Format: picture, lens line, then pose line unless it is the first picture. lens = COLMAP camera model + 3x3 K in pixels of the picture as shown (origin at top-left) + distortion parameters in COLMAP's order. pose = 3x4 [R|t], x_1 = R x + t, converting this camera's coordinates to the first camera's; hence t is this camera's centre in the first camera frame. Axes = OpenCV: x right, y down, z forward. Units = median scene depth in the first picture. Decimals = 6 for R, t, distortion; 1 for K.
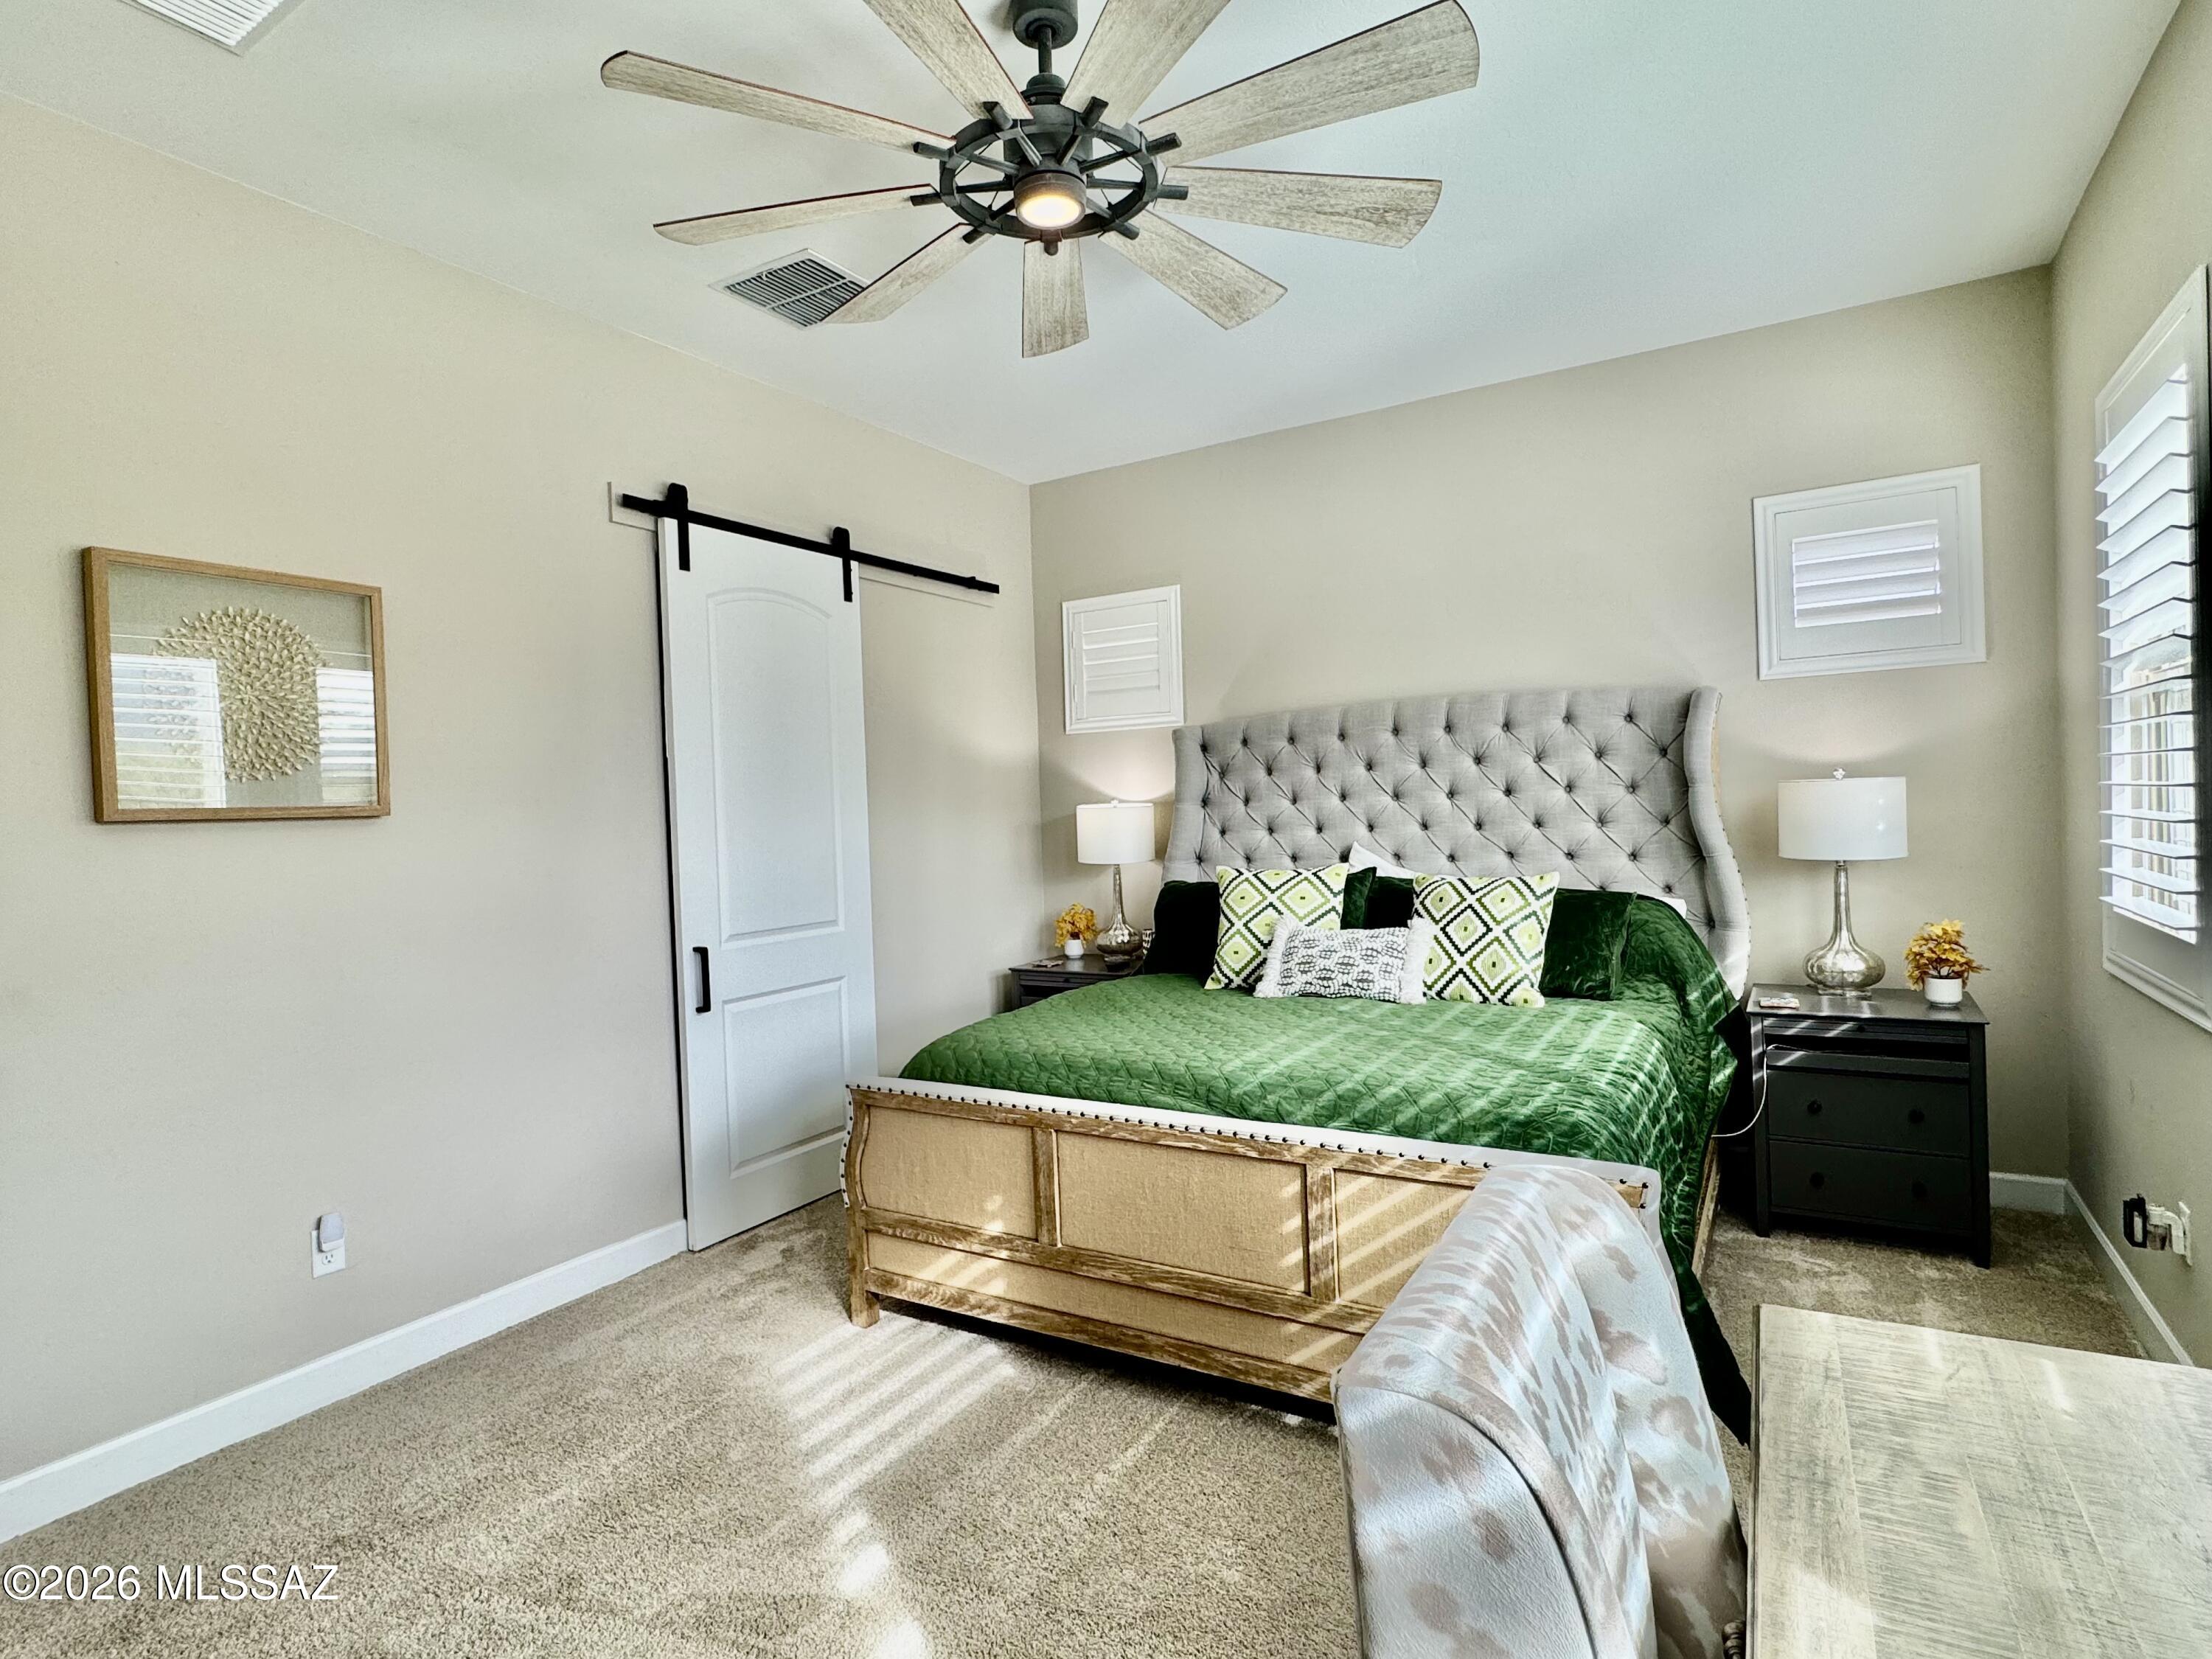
lens RADIAL K [[1137.4, 0, 1107.1], [0, 1137.4, 822.7], [0, 0, 1]] dist [-0.011560, 0.003404]
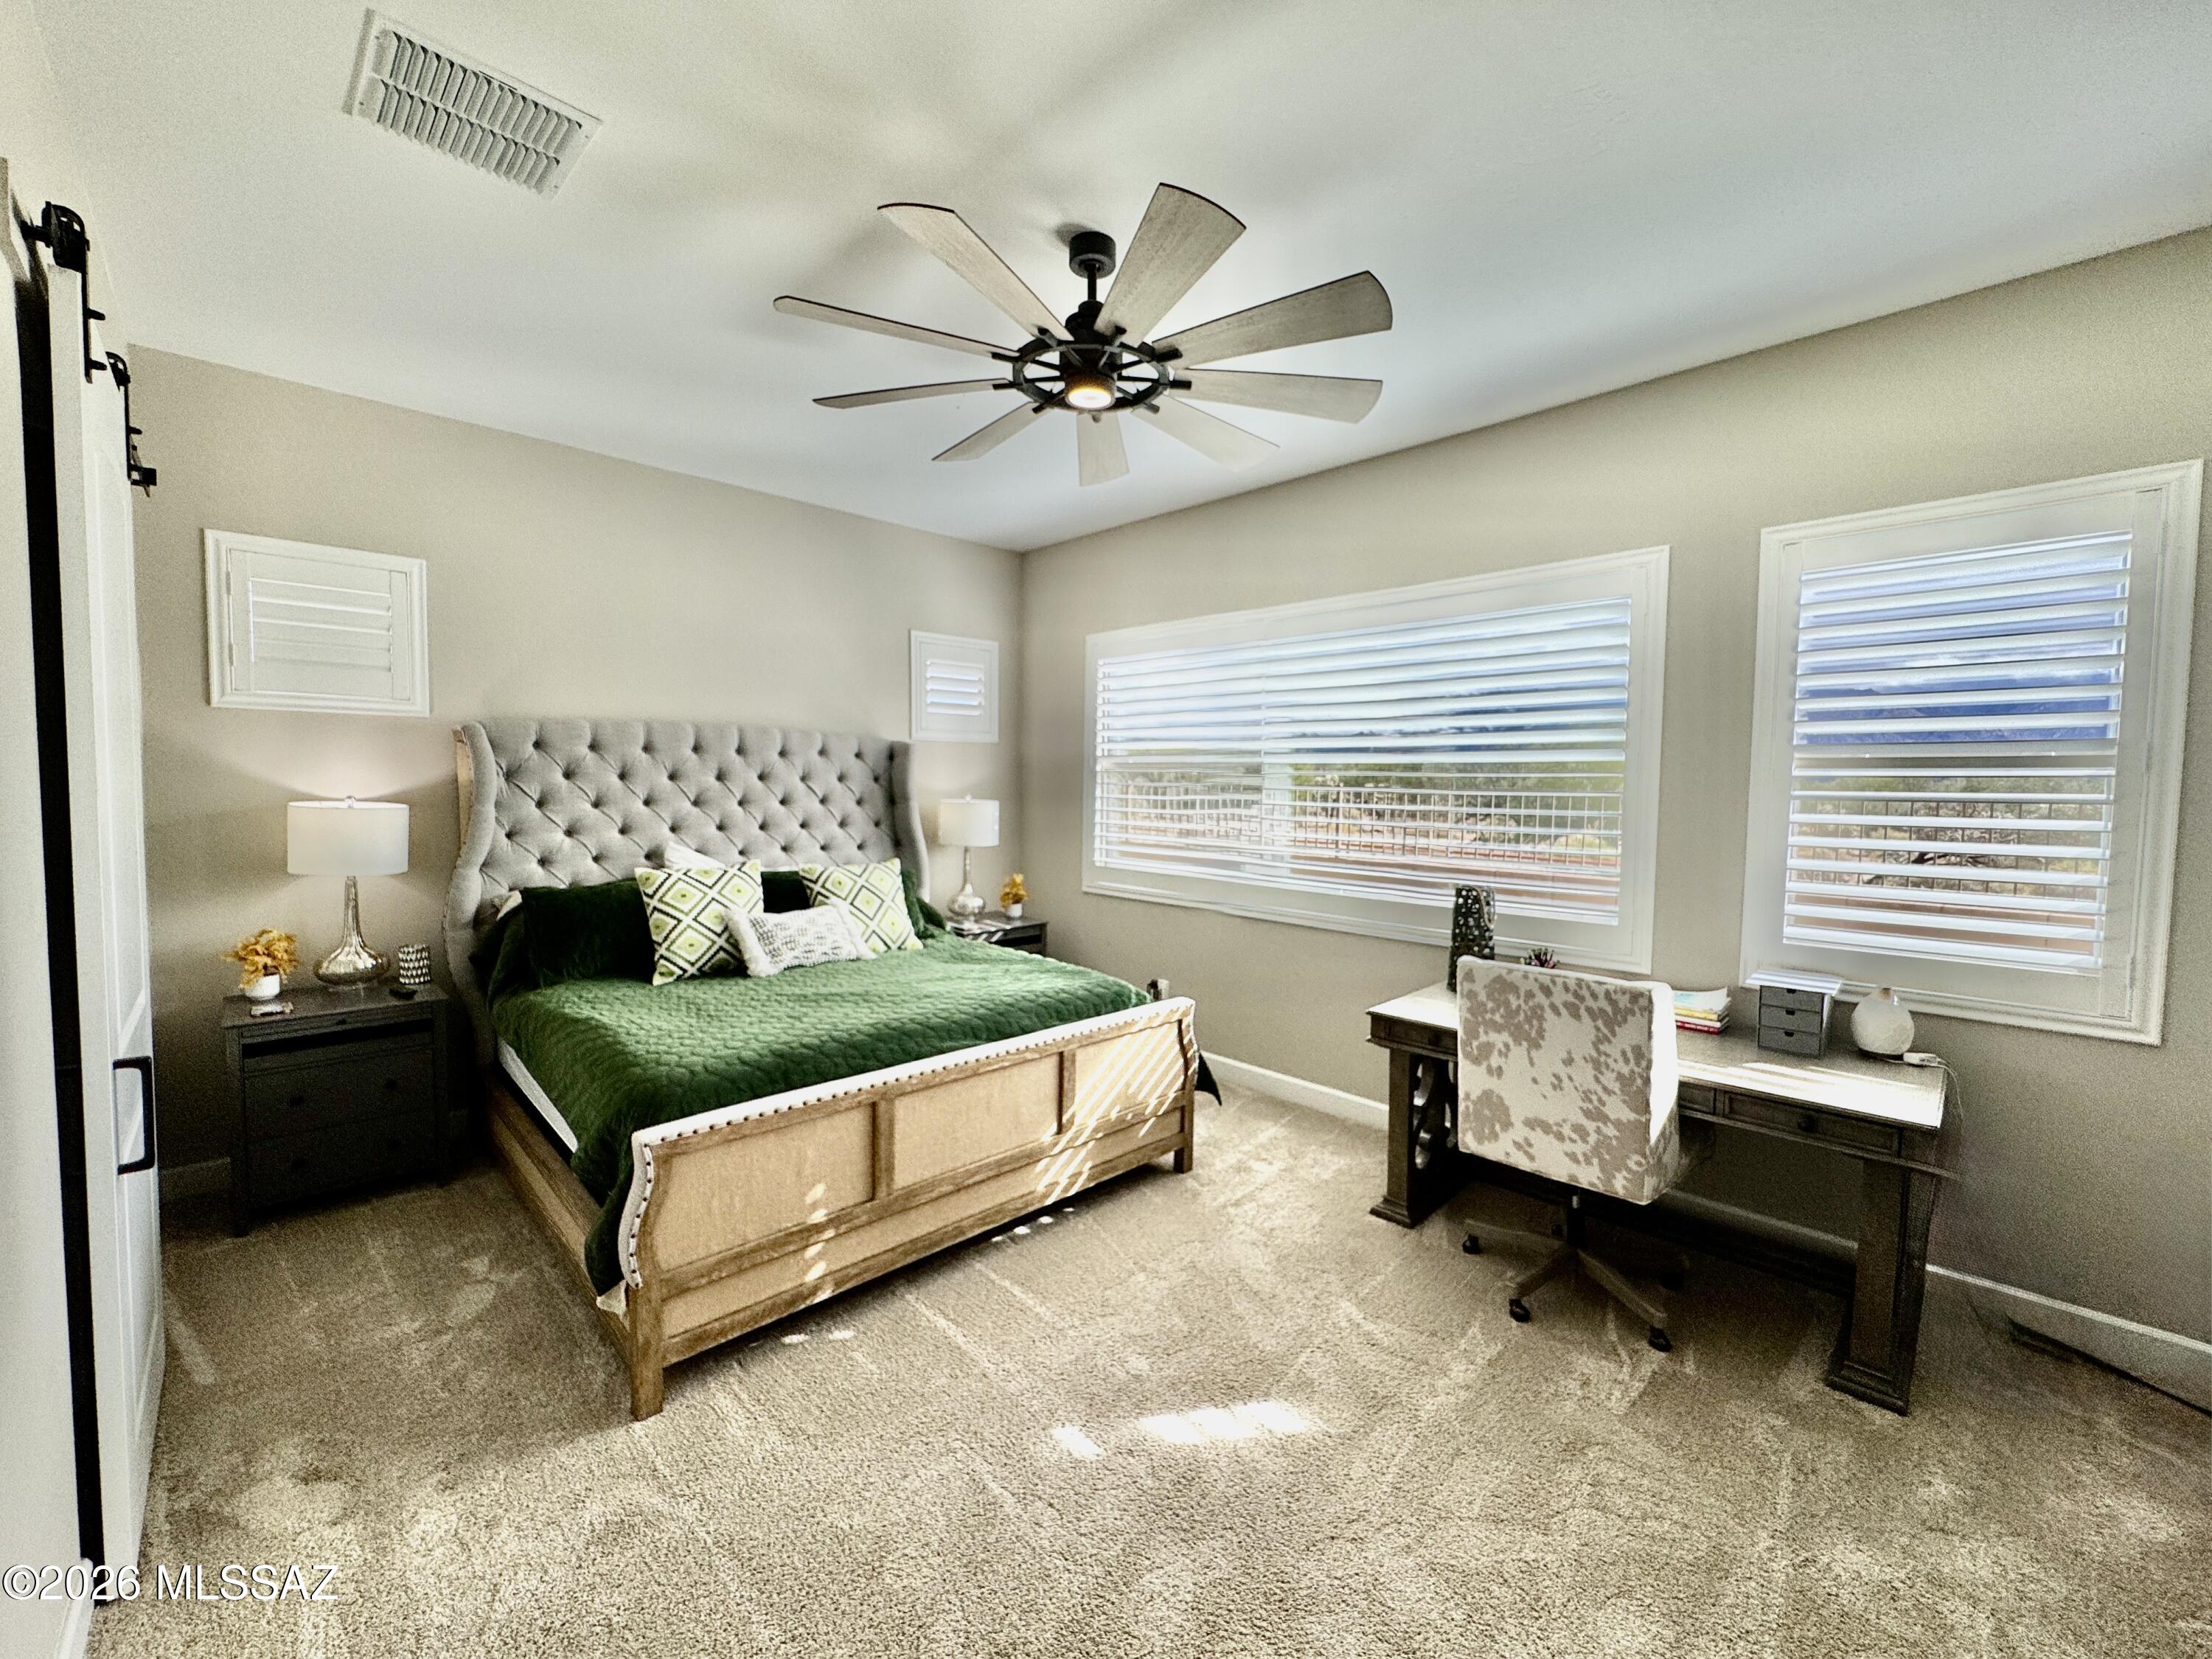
lens RADIAL K [[893.3, 0, 1090.1], [0, 893.3, 822.2], [0, 0, 1]] dist [-0.008944, -0.000183]
pose [[0.263652, -0.004372, 0.964608, -0.632426], [-0.008446, 0.999941, 0.006841, -0.015304], [-0.964581, -0.009951, 0.263600, 0.403623]]
